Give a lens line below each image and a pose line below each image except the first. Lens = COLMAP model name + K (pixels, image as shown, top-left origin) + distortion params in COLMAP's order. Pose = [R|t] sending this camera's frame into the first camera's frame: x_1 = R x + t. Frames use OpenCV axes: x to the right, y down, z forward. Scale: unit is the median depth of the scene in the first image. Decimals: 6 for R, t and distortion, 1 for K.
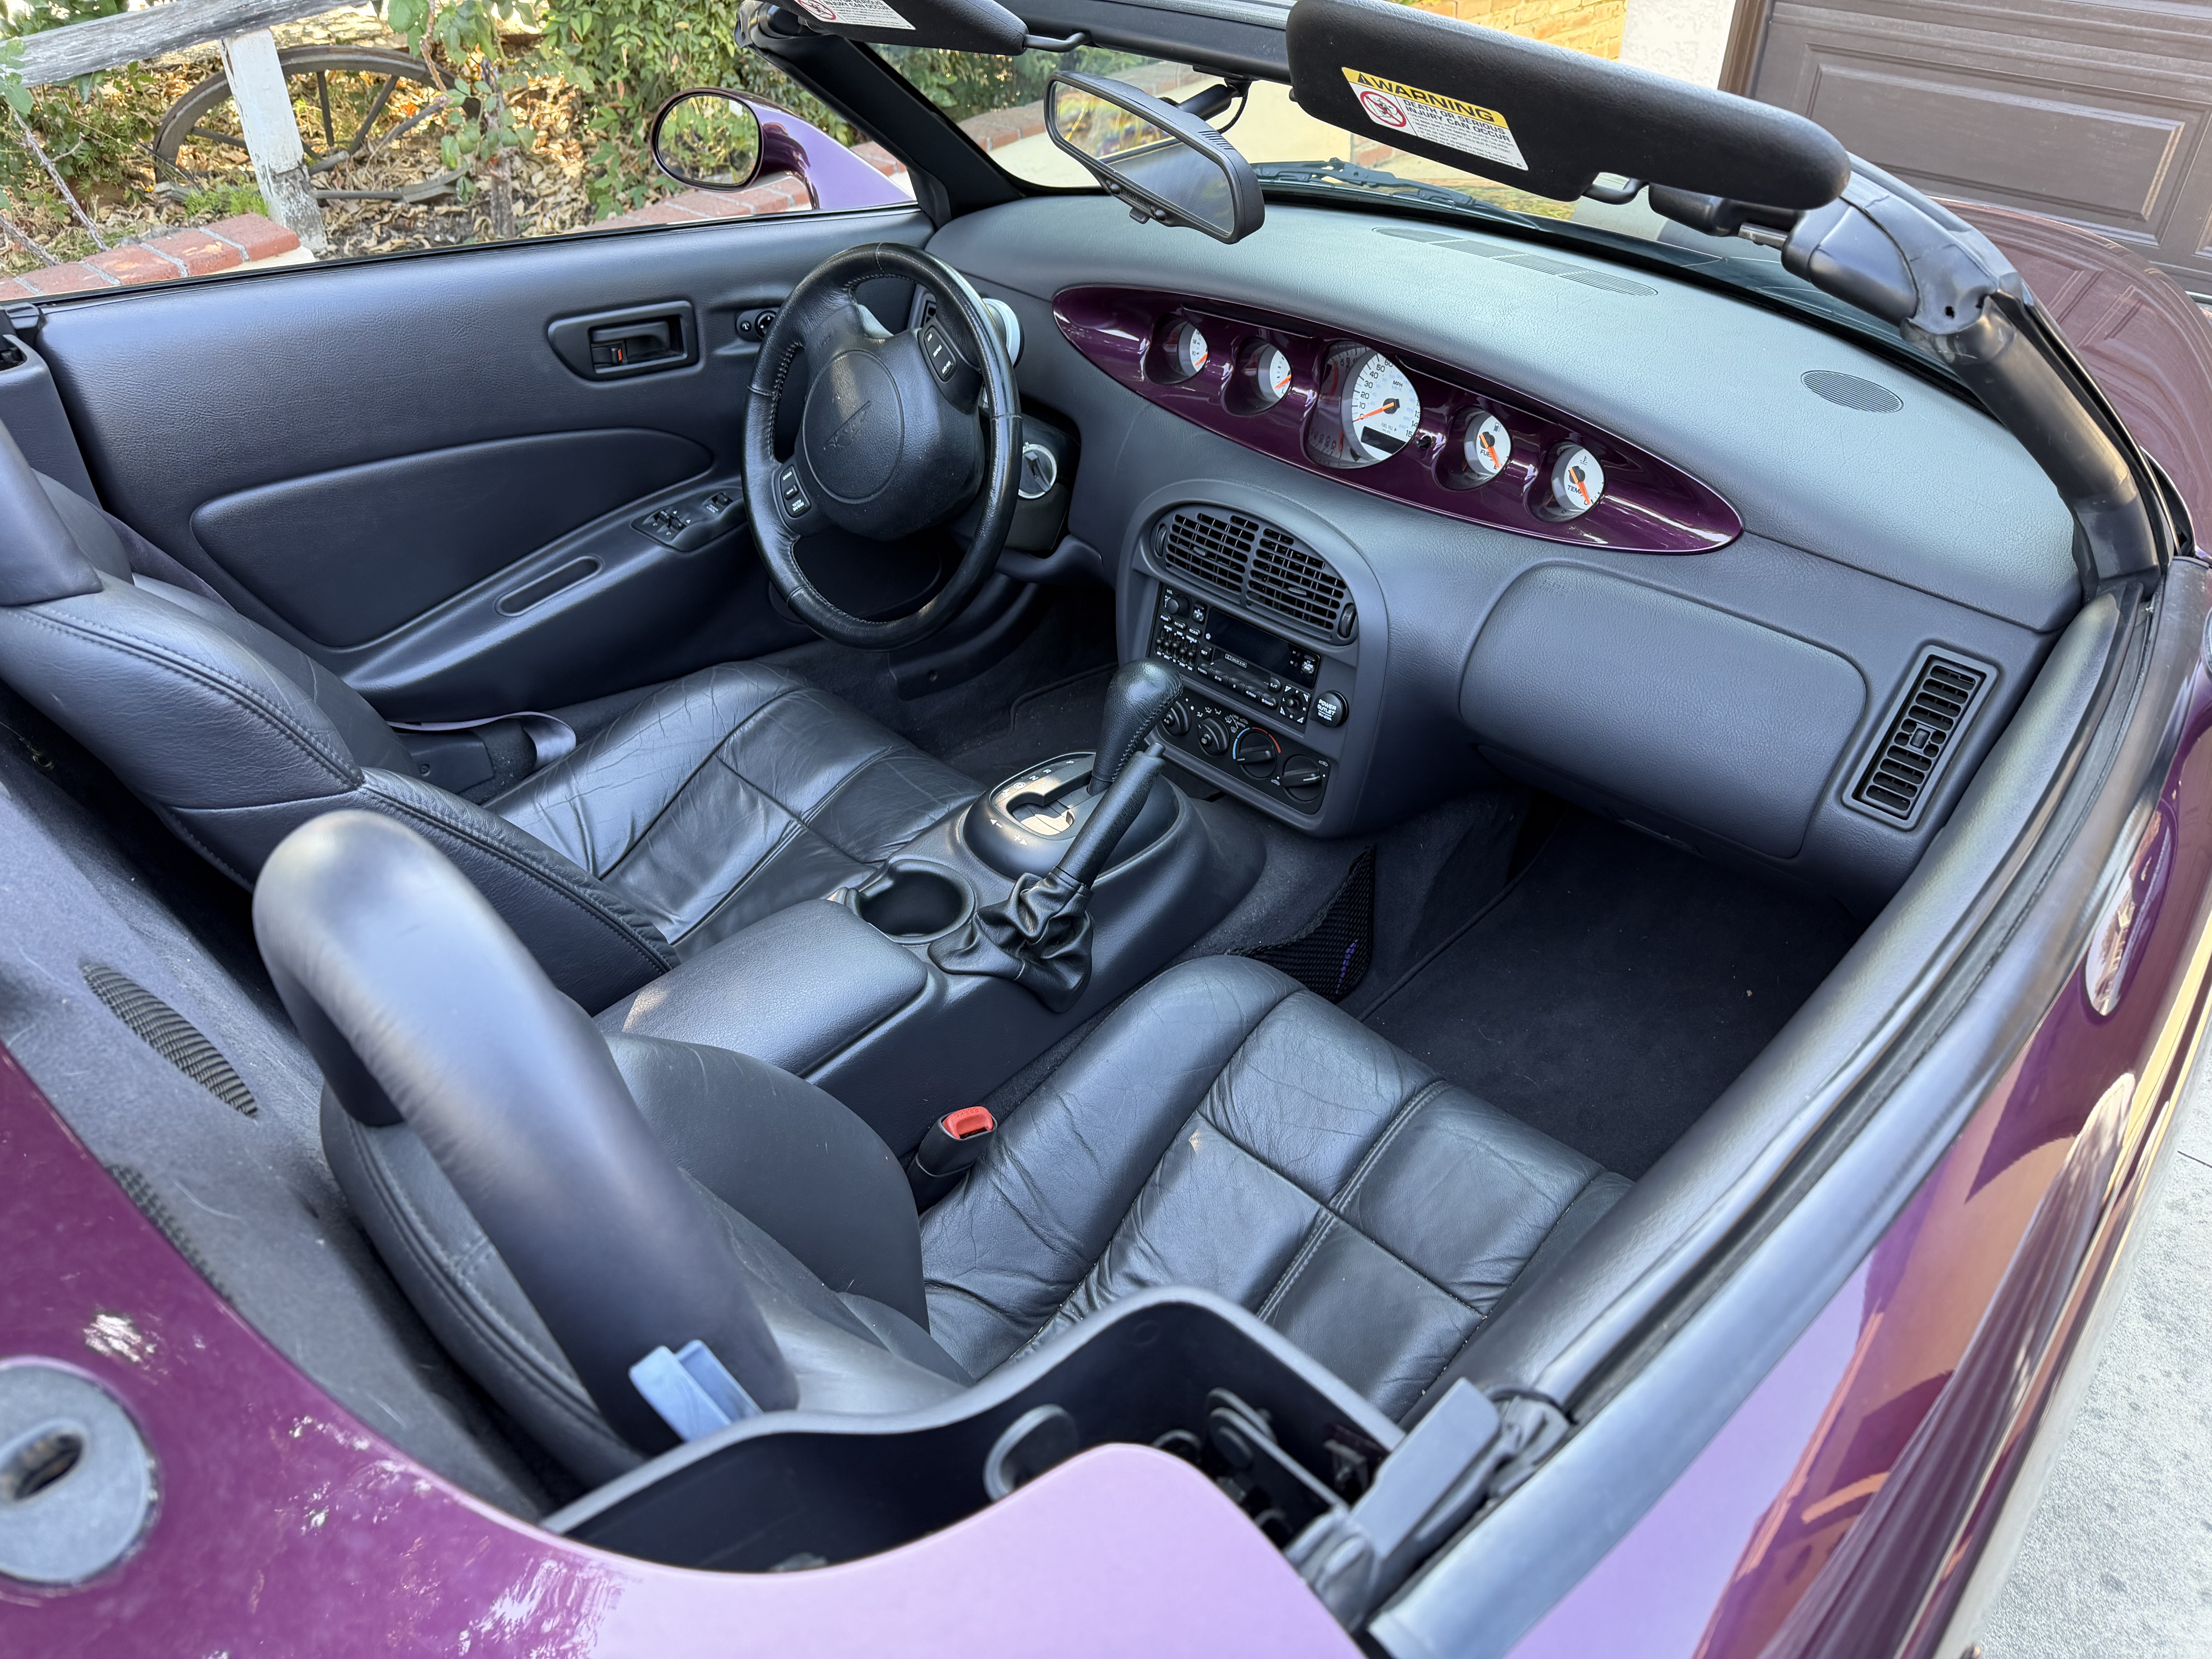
lens RADIAL K [[1501.6, 0, 1110.0], [0, 1501.6, 844.4], [0, 0, 1]] dist [-0.000569, -0.032647]
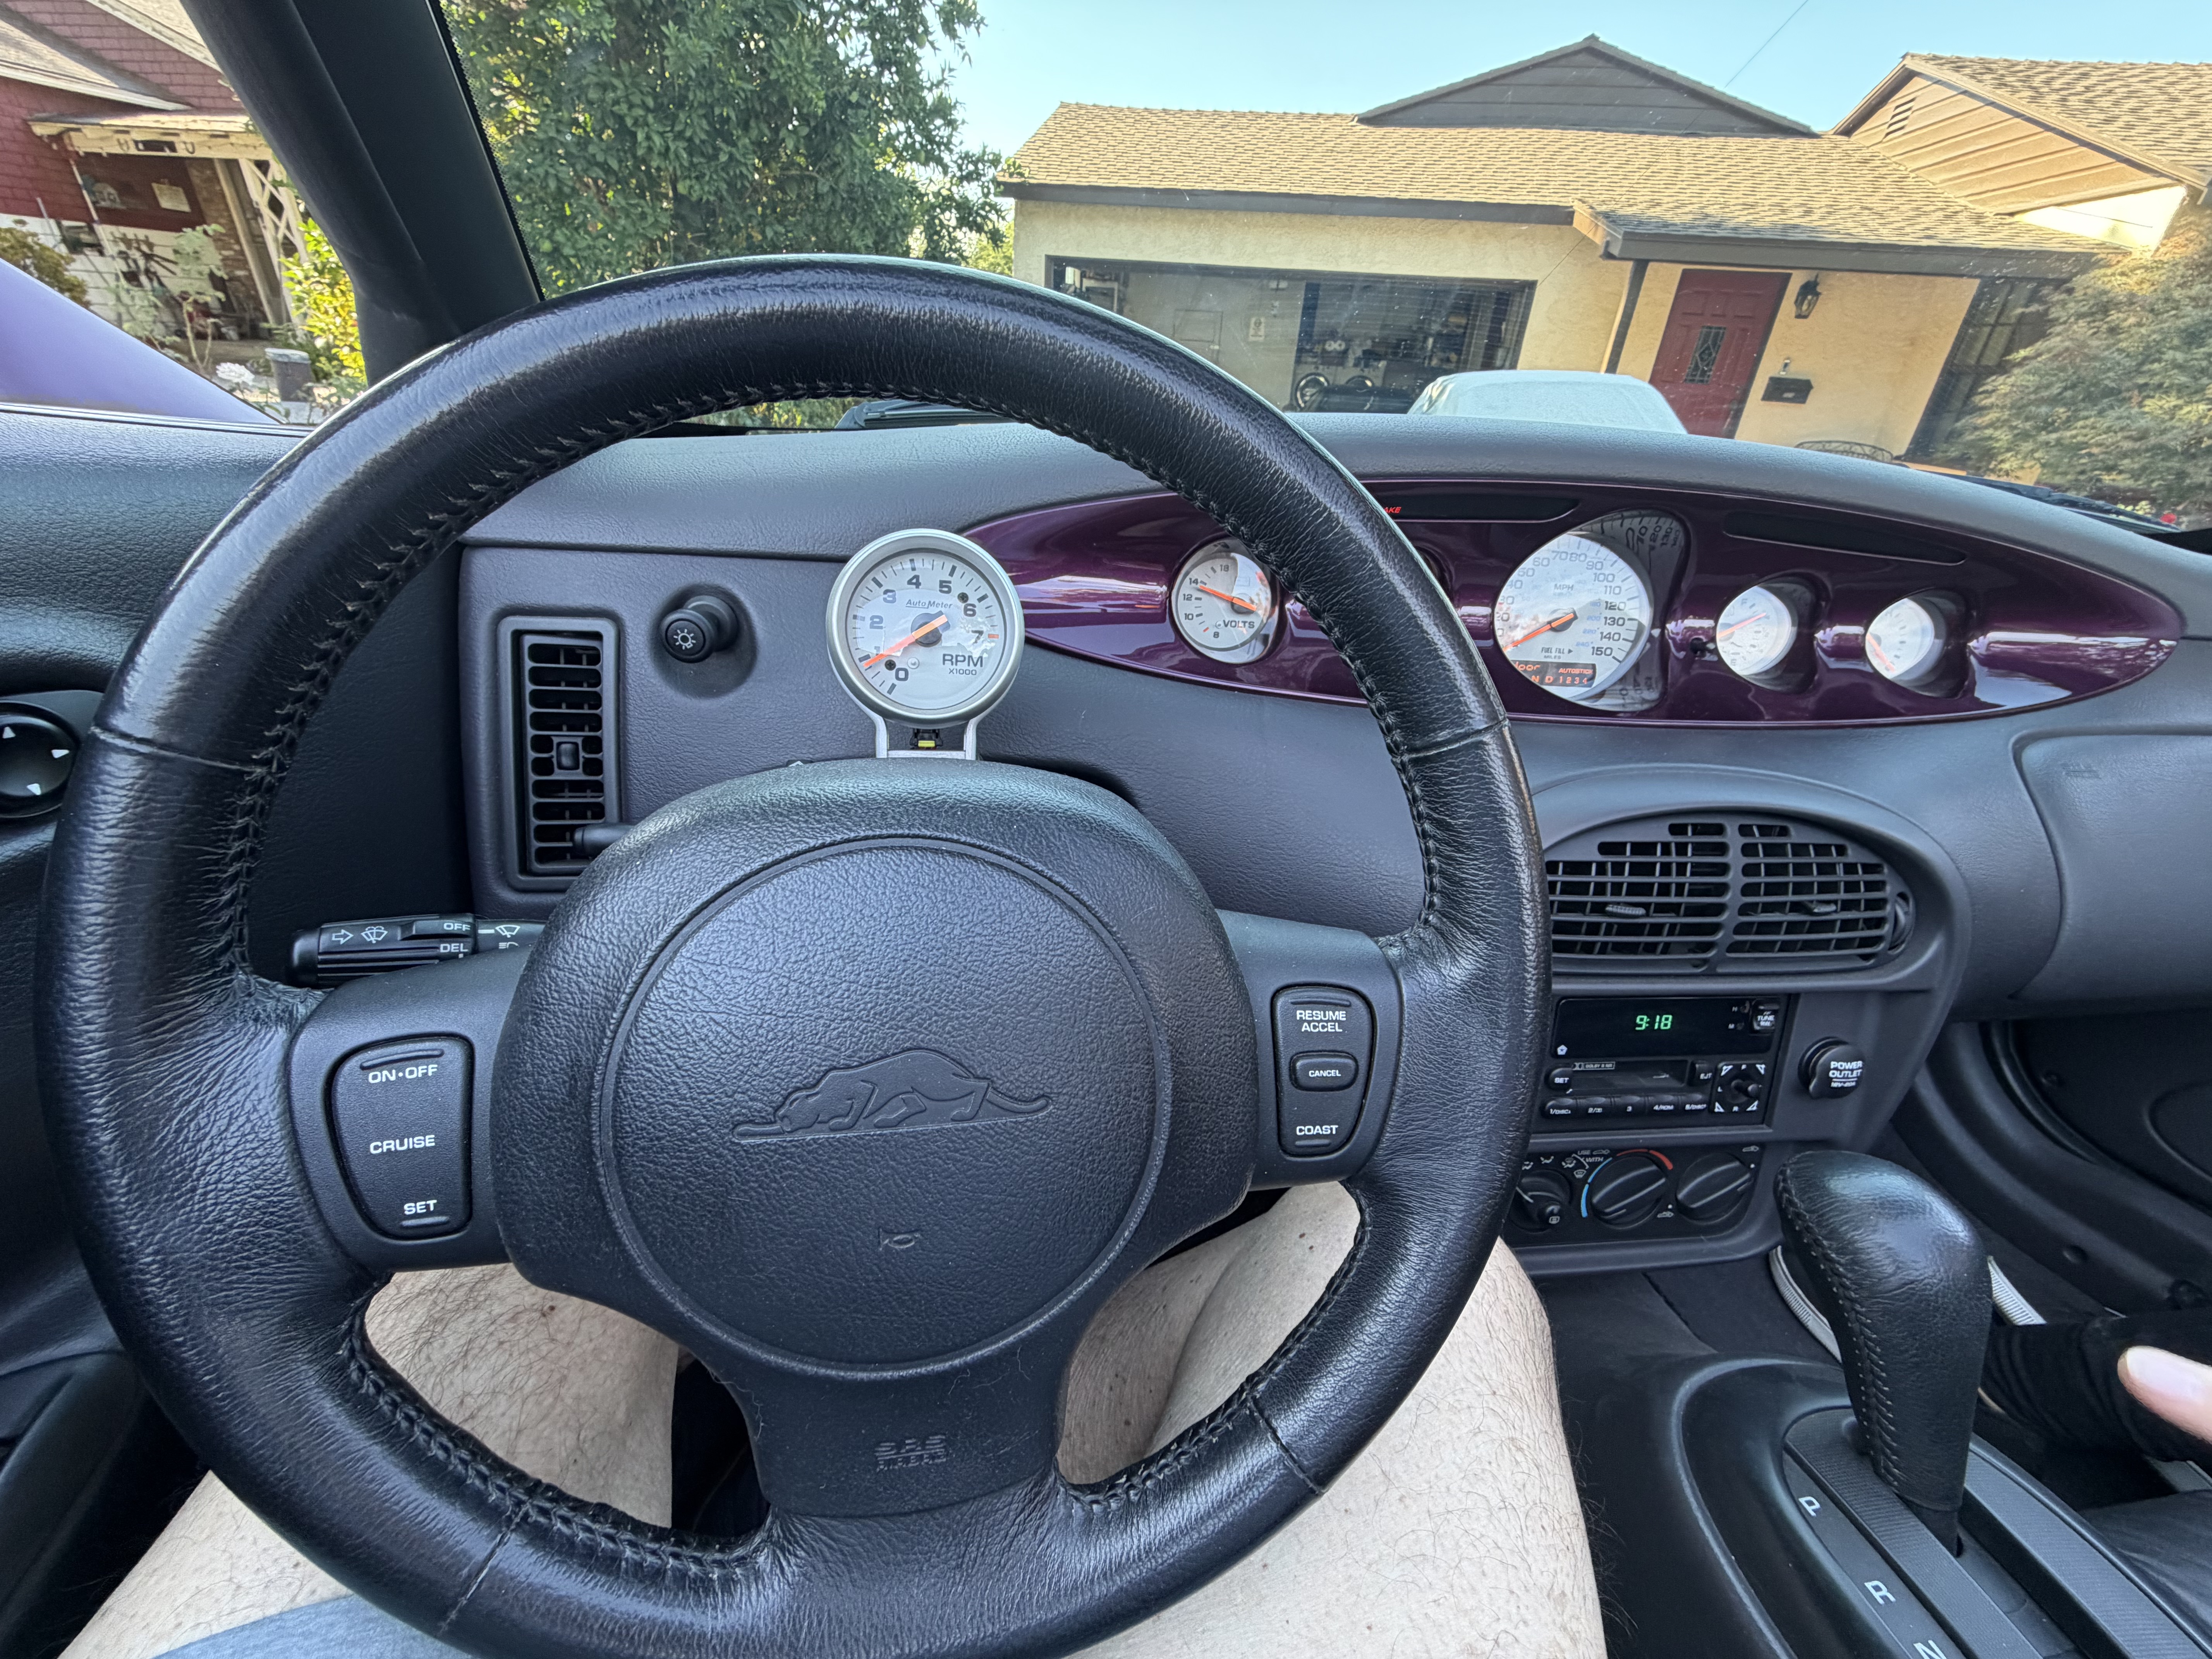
lens RADIAL K [[860.7, 0, 1094.6], [0, 860.7, 833.2], [0, 0, 1]] dist [-0.000825, 0.003583]
pose [[0.621340, -0.288224, 0.728604, -0.259082], [0.421377, 0.906885, -0.000594, -0.295685], [-0.660589, 0.307386, 0.684935, 0.913324]]
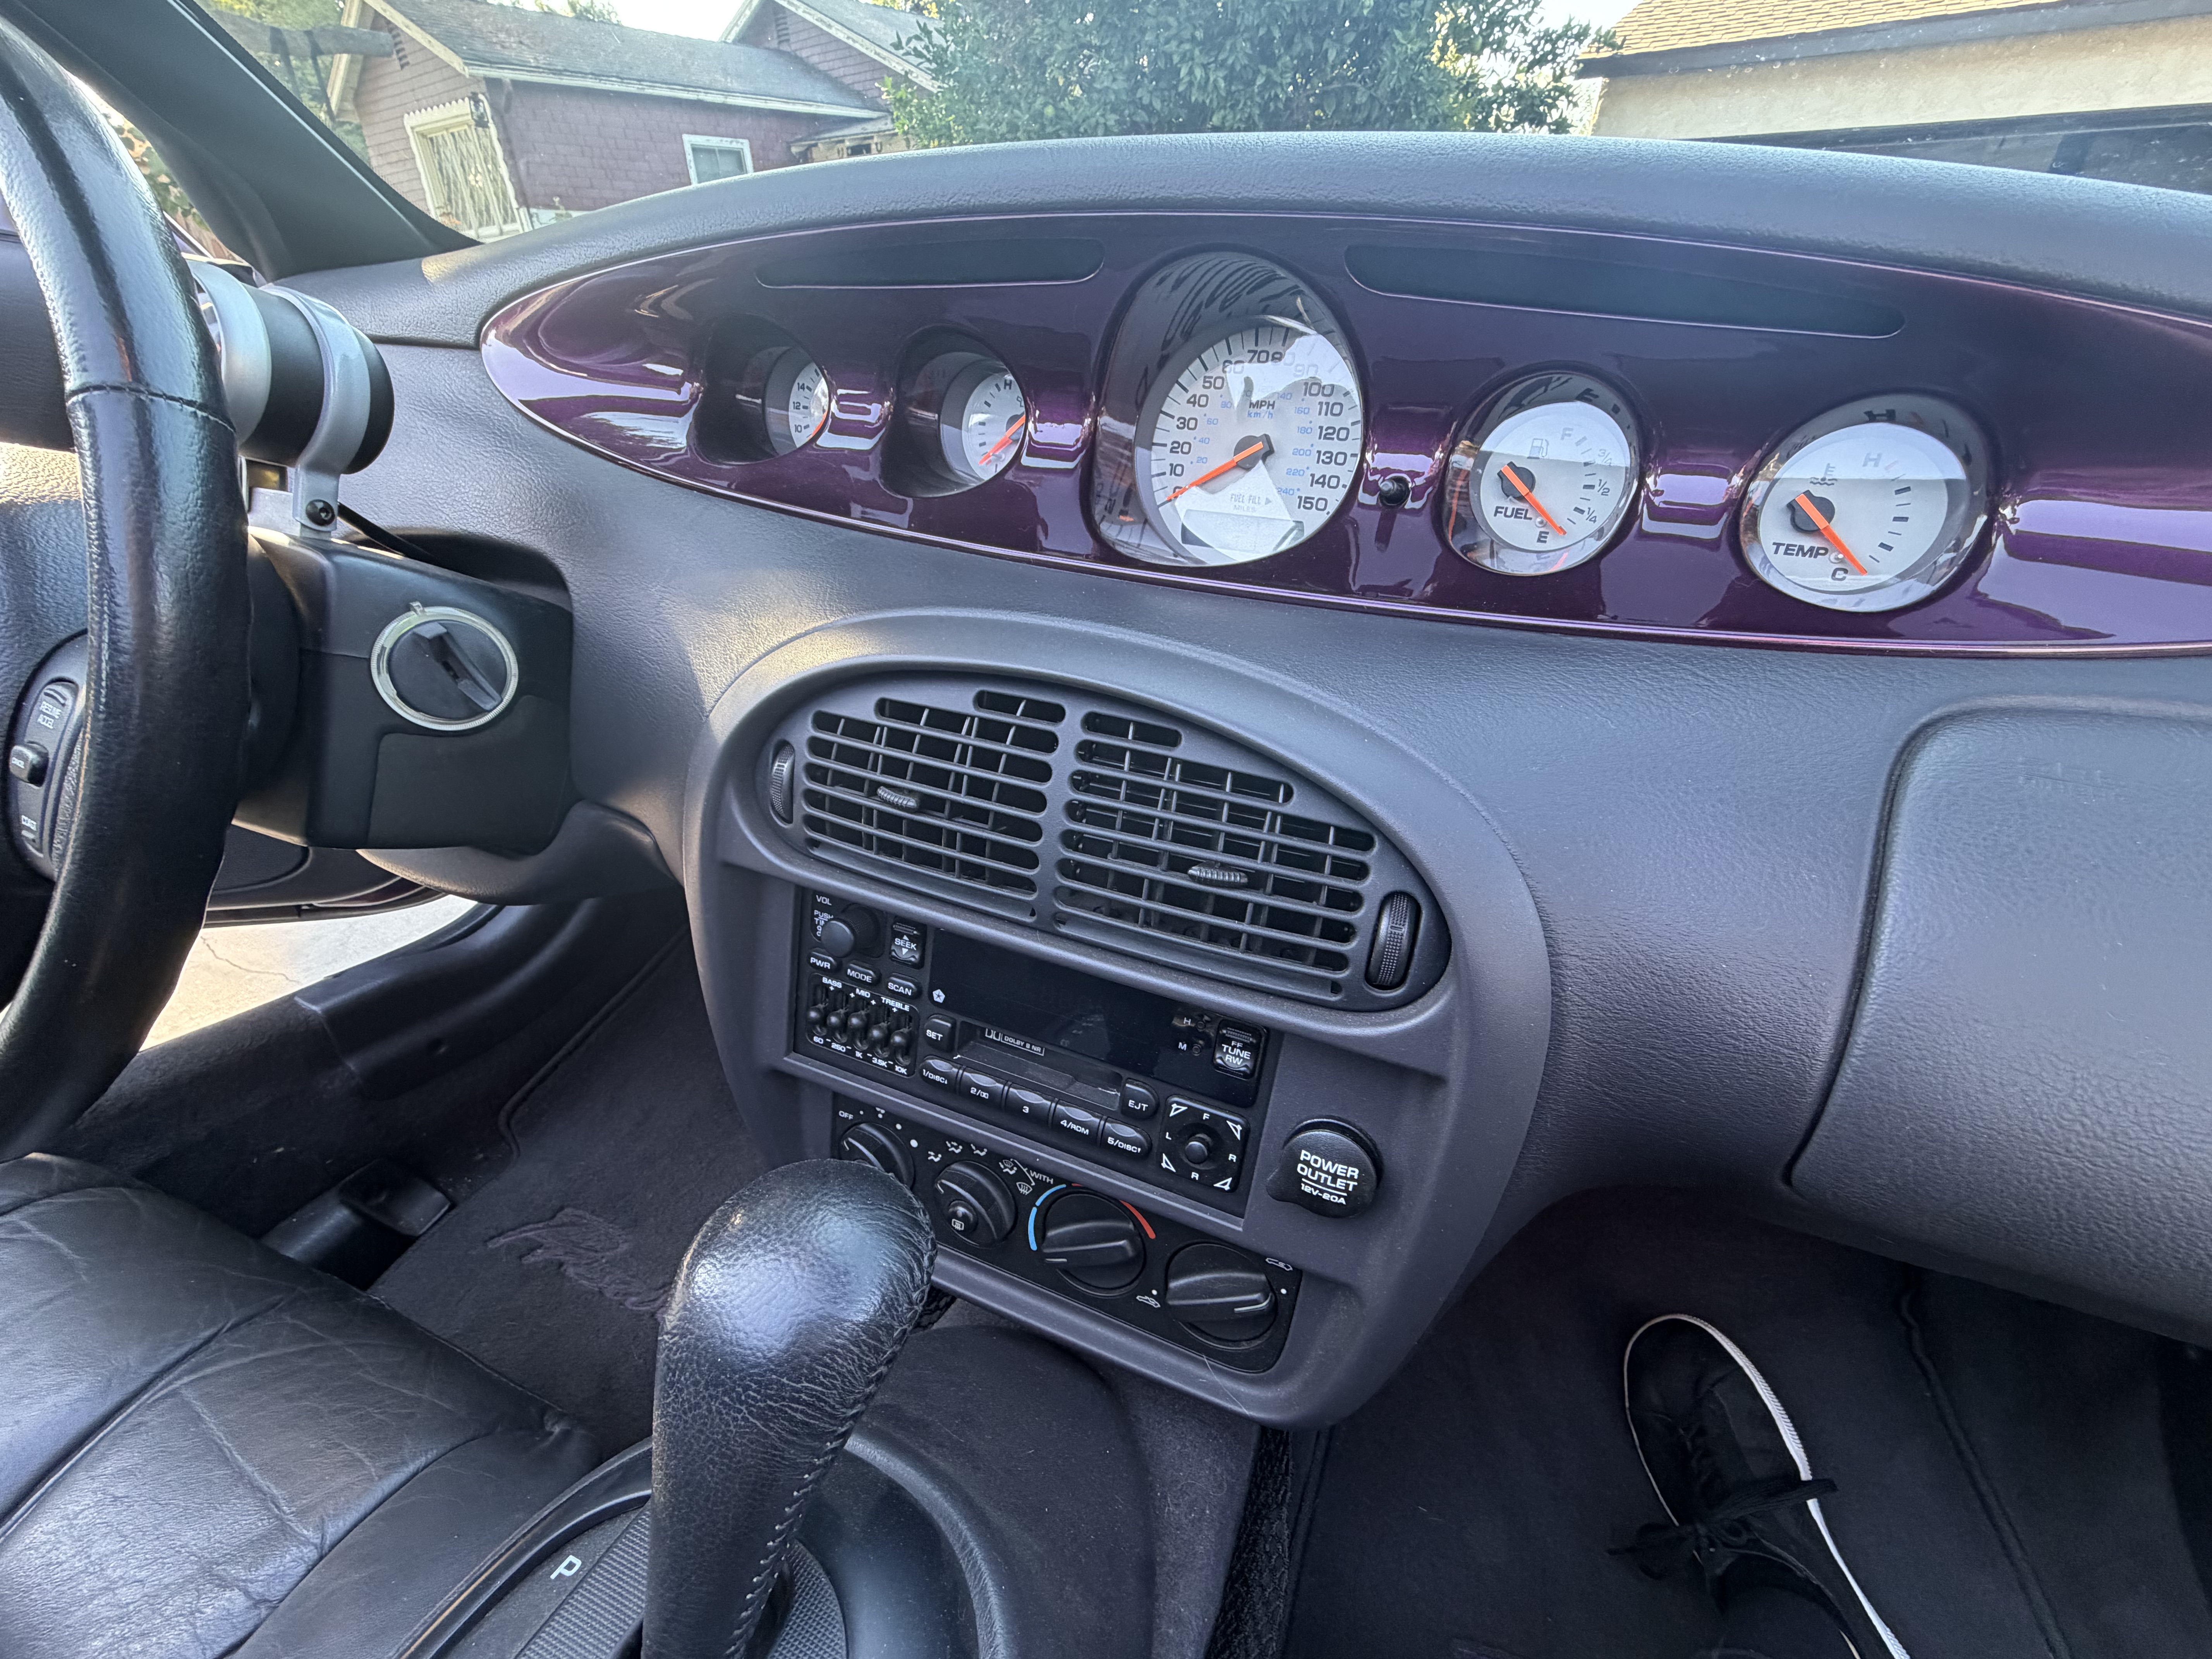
lens RADIAL K [[896.7, 0, 1105.1], [0, 896.7, 829.7], [0, 0, 1]] dist [0.010768, -0.000322]
pose [[0.927042, -0.134650, 0.349947, 0.028846], [0.185479, 0.975790, -0.115894, -0.153127], [-0.325870, 0.172347, 0.929573, 0.782507]]
